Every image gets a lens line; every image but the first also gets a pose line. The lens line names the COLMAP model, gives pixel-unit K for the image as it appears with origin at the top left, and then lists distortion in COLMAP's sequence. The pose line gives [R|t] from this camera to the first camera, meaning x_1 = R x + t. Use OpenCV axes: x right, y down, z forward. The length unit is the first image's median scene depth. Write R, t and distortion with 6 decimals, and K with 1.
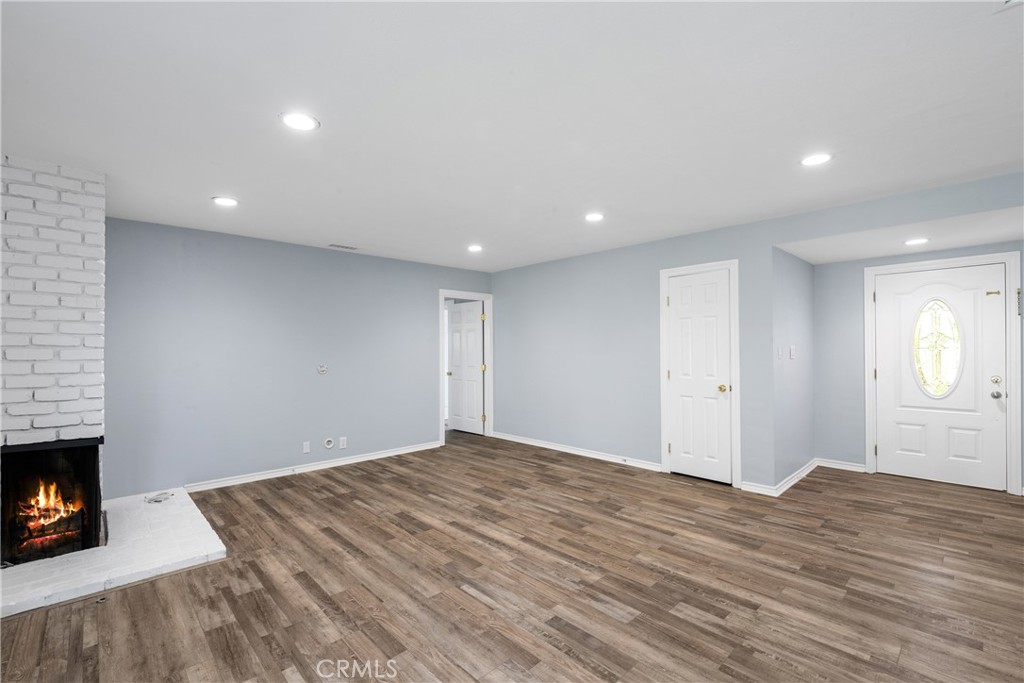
lens RADIAL K [[438.4, 0, 510.4], [0, 438.4, 344.3], [0, 0, 1]] dist [-0.005621, -0.000520]
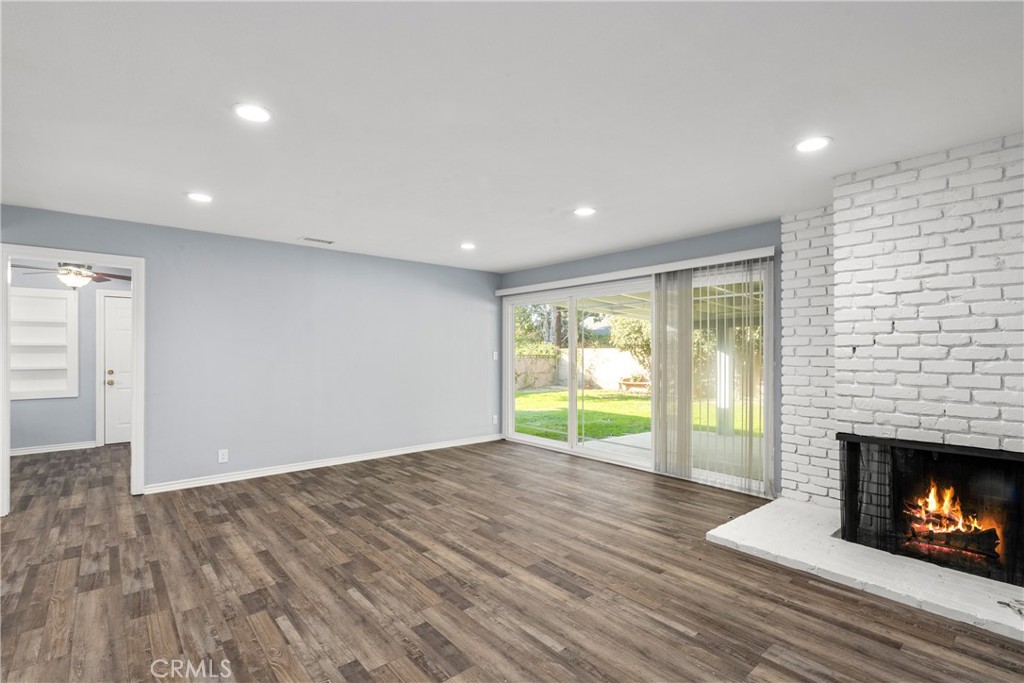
lens RADIAL K [[481.4, 0, 512.0], [0, 481.4, 341.5], [0, 0, 1]] dist [0.010990, 0.000212]
pose [[-0.998851, 0.008263, 0.047197, -0.206170], [0.006888, 0.999549, -0.029239, 0.024539], [-0.047418, -0.028880, -0.998458, 2.004549]]
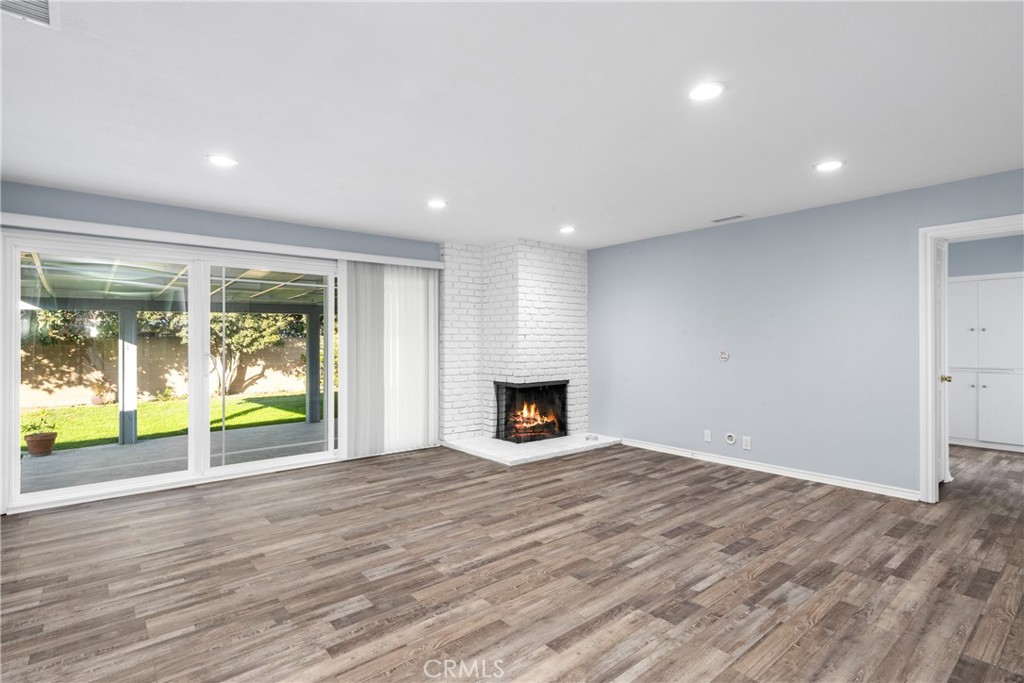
lens RADIAL K [[498.5, 0, 508.6], [0, 498.5, 337.0], [0, 0, 1]] dist [0.006703, 0.000390]
pose [[-0.051320, -0.003682, -0.998675, 1.038634], [0.014004, 0.999892, -0.004406, 0.024743], [0.998584, -0.014212, -0.051263, 0.979799]]
